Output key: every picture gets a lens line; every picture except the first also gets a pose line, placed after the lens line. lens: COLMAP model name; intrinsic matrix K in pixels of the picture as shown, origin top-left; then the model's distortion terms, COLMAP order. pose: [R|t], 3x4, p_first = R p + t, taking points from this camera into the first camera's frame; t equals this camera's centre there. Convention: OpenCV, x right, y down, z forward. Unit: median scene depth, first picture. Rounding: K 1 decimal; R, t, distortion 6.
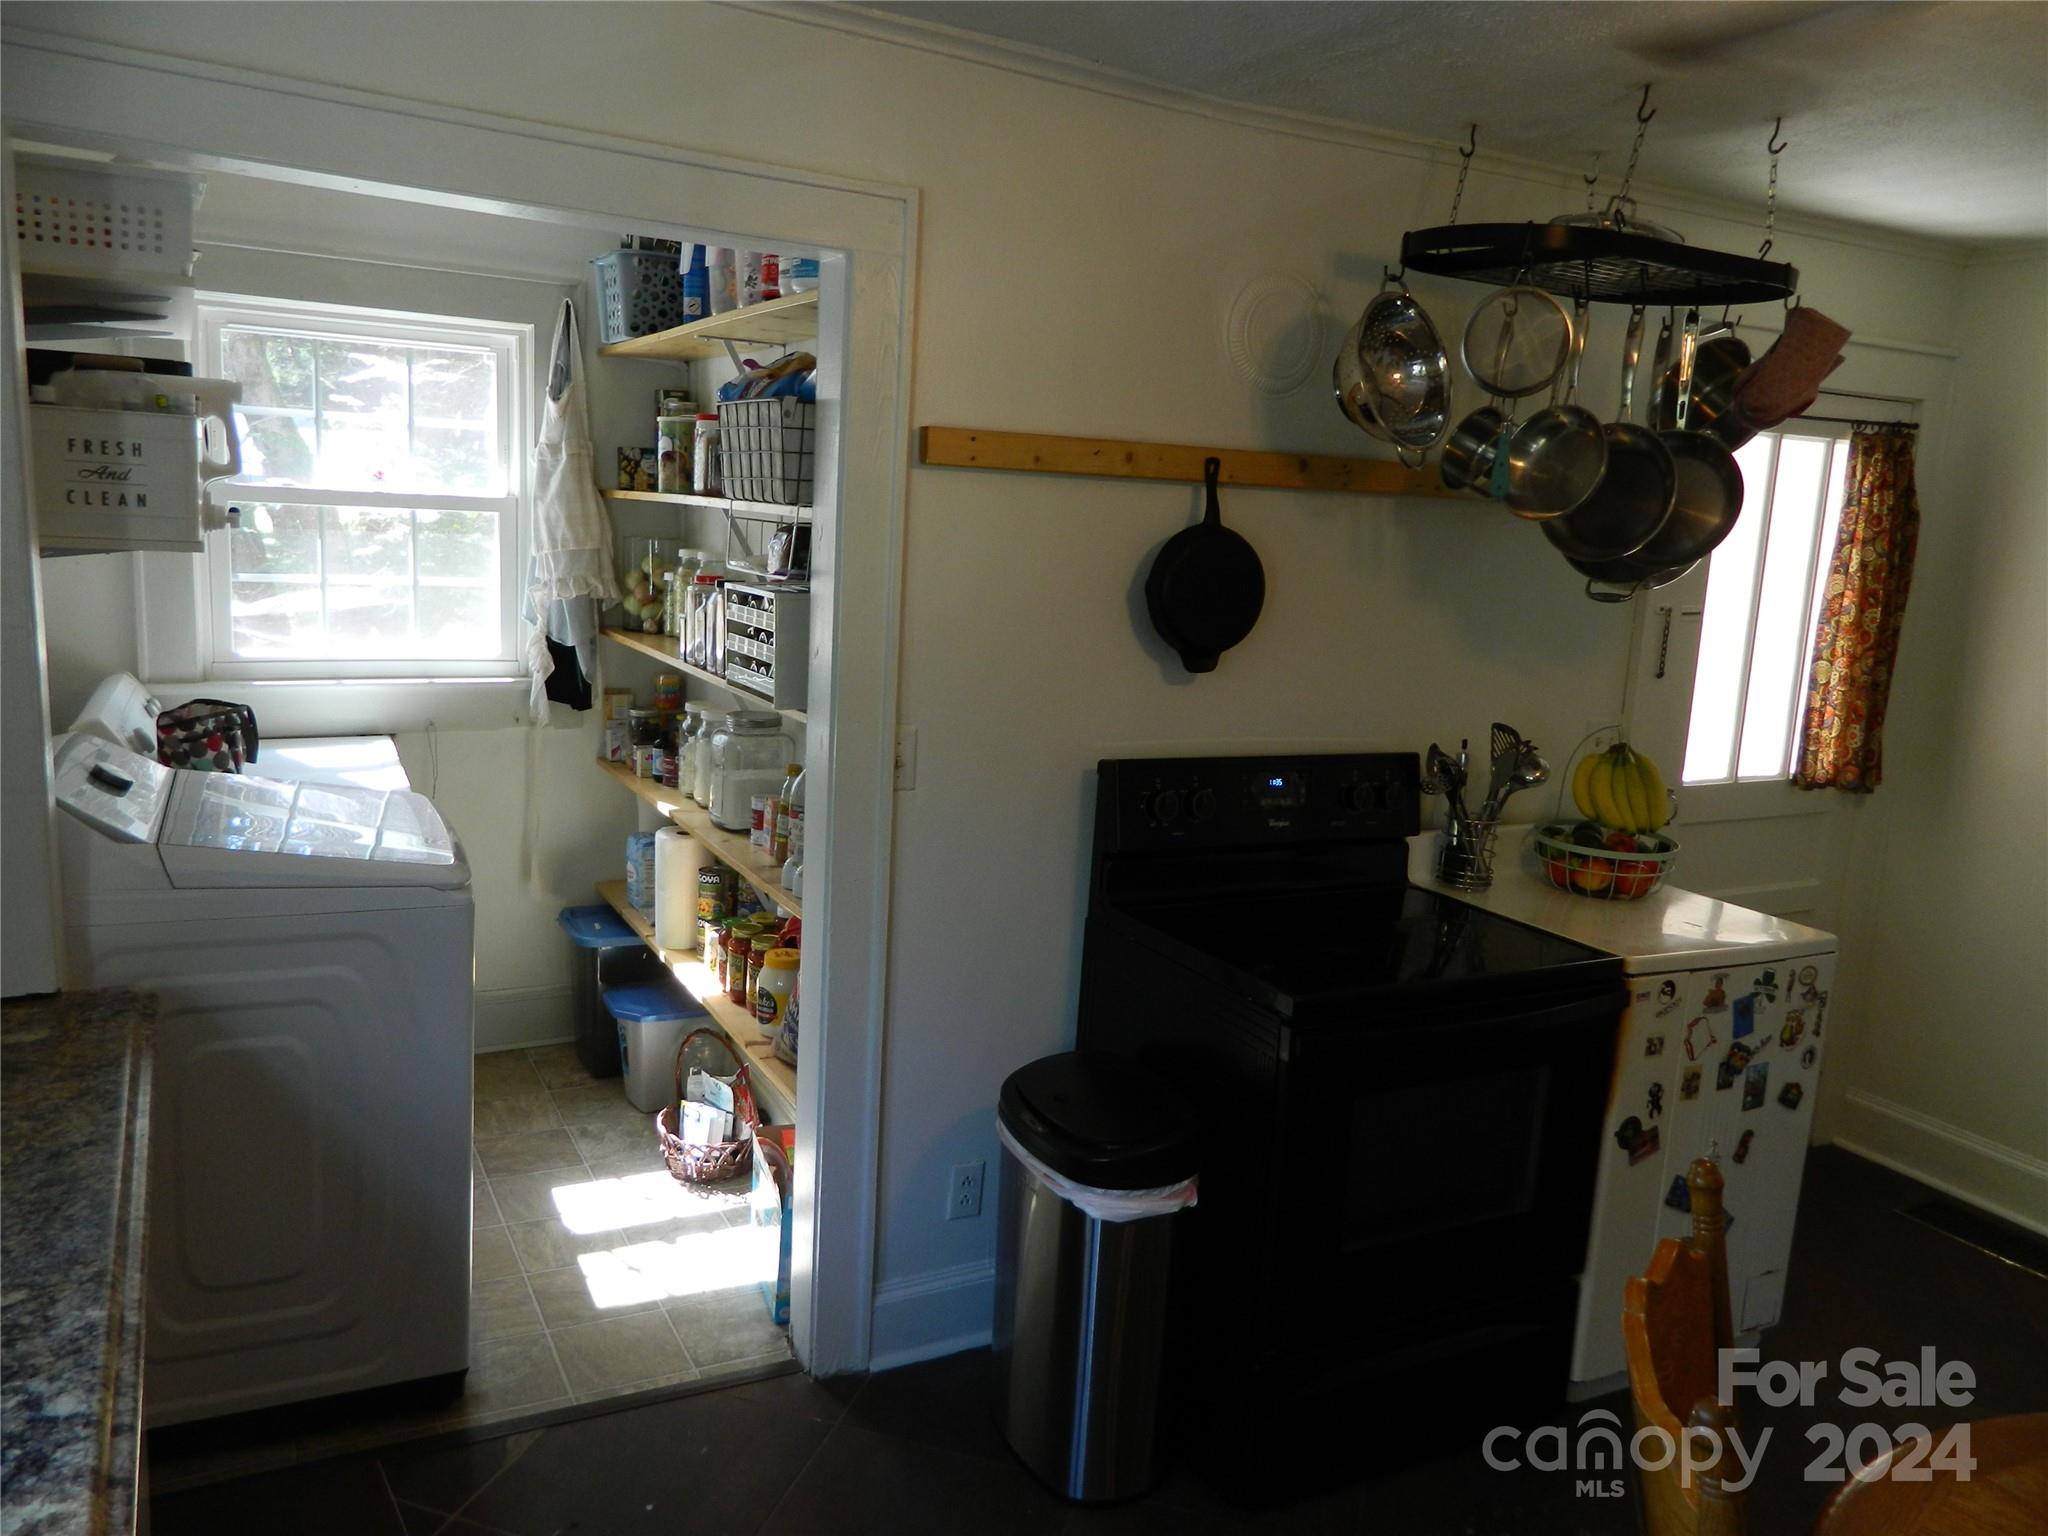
lens RADIAL K [[1515.0, 0, 1019.3], [0, 1515.0, 766.8], [0, 0, 1]] dist [0.000137, -0.002299]
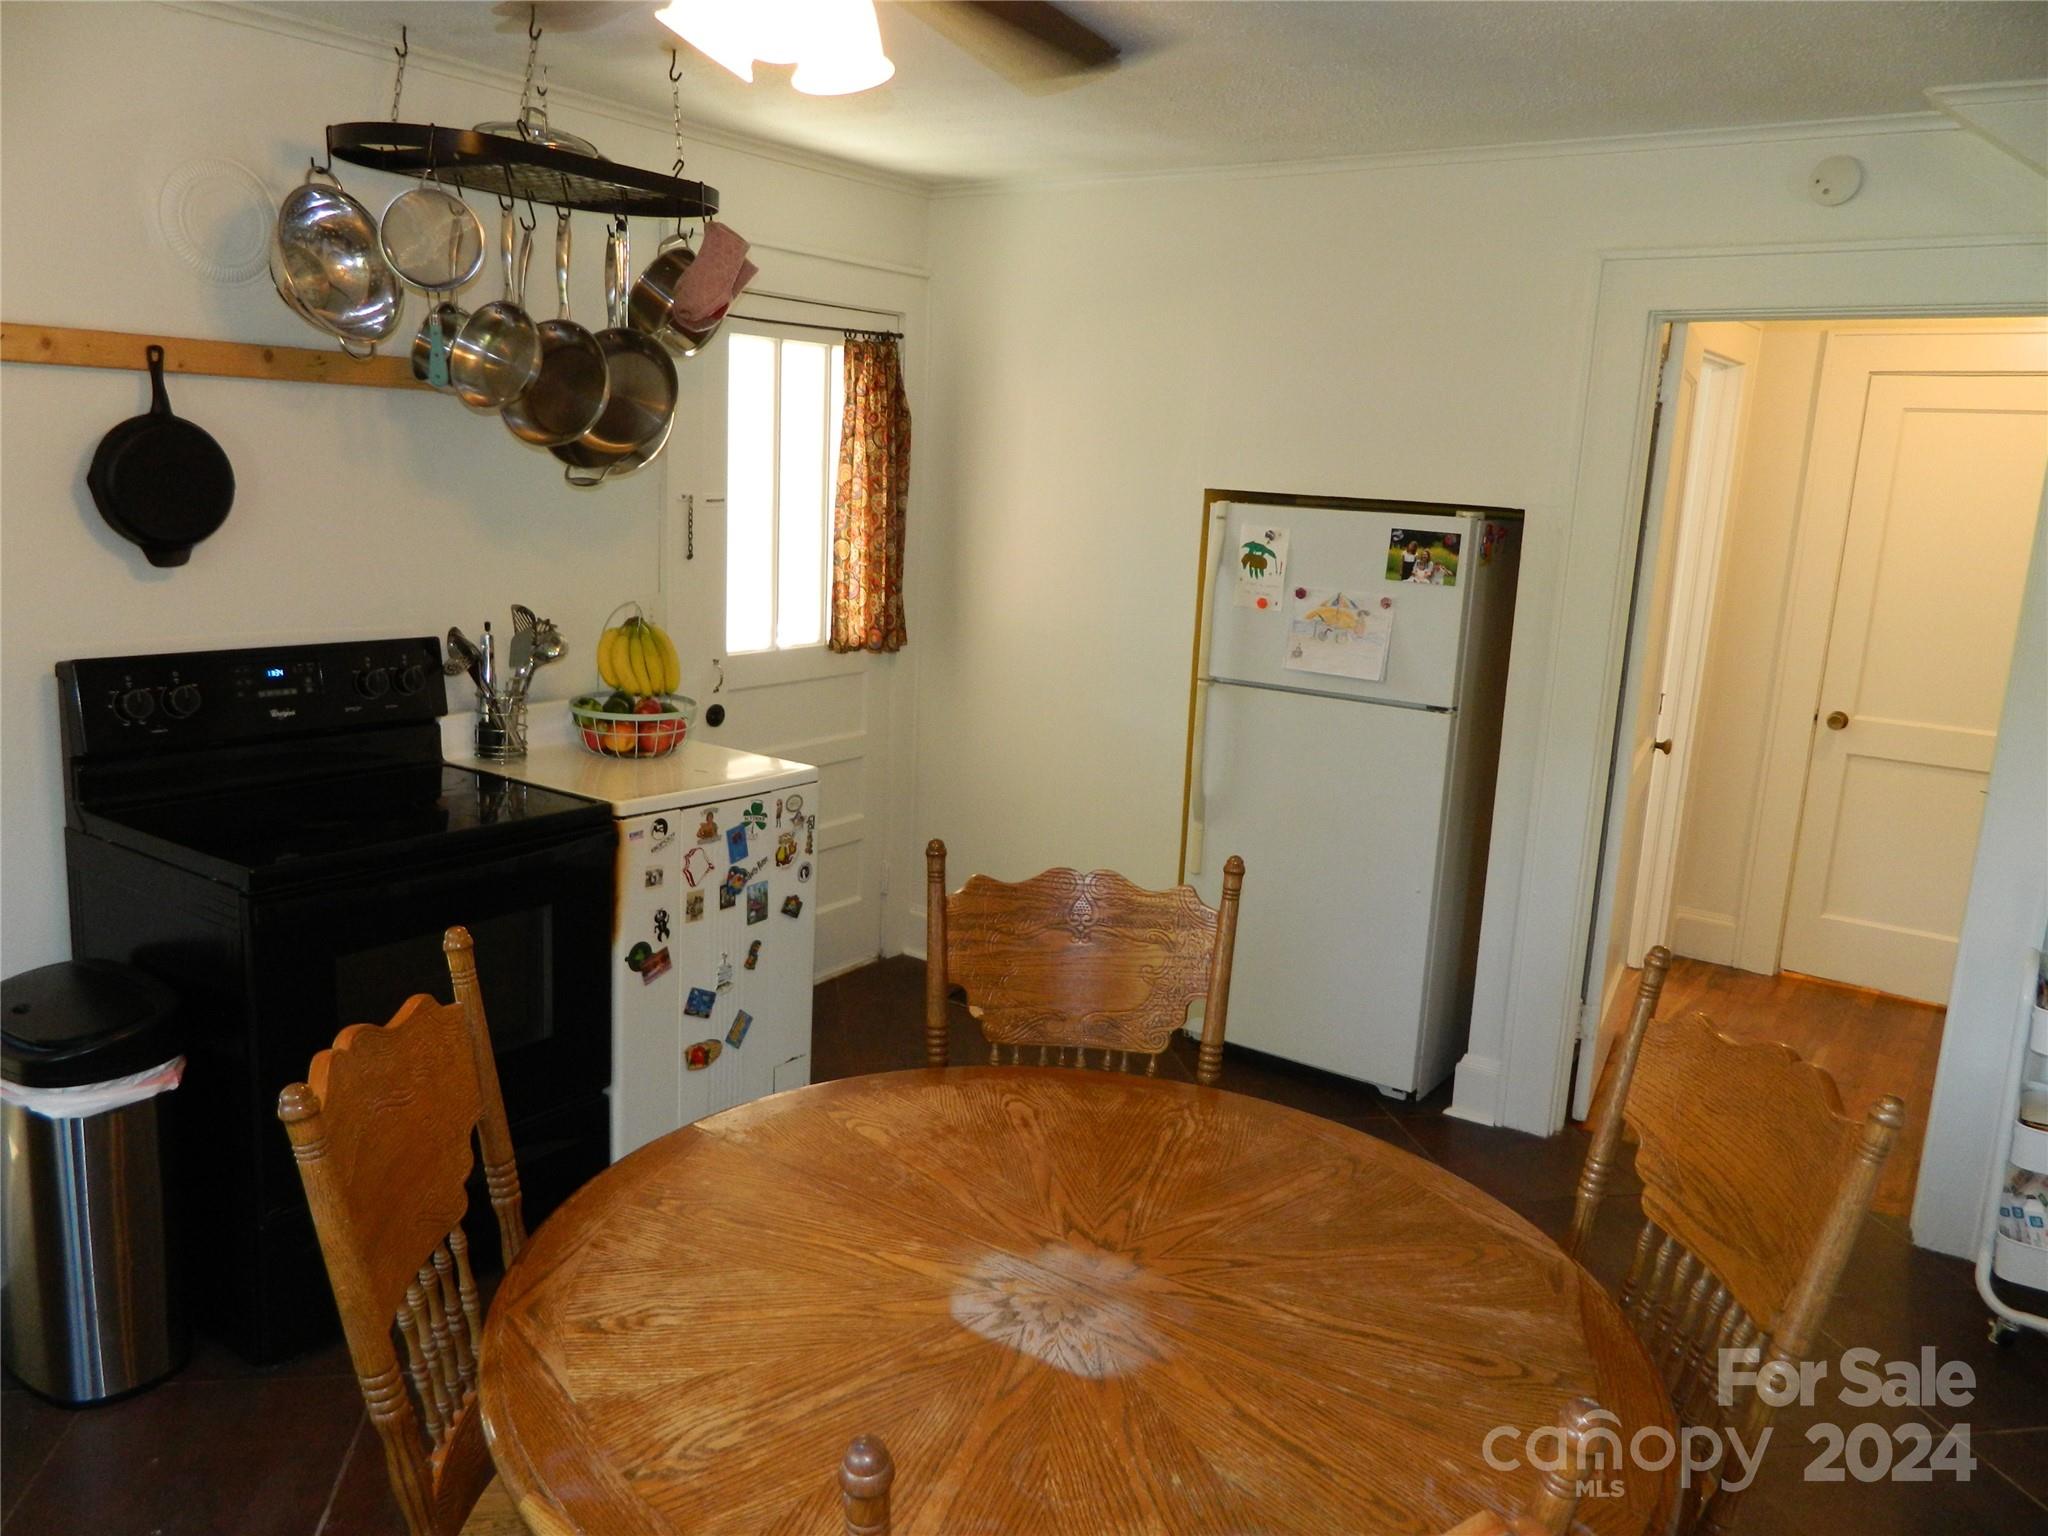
lens RADIAL K [[1515.0, 0, 1019.3], [0, 1515.0, 766.8], [0, 0, 1]] dist [0.000137, -0.002299]
pose [[0.886846, -0.102393, 0.450577, 0.148949], [0.077421, 0.994281, 0.073565, 0.036657], [-0.455533, -0.030356, 0.889701, -0.126559]]
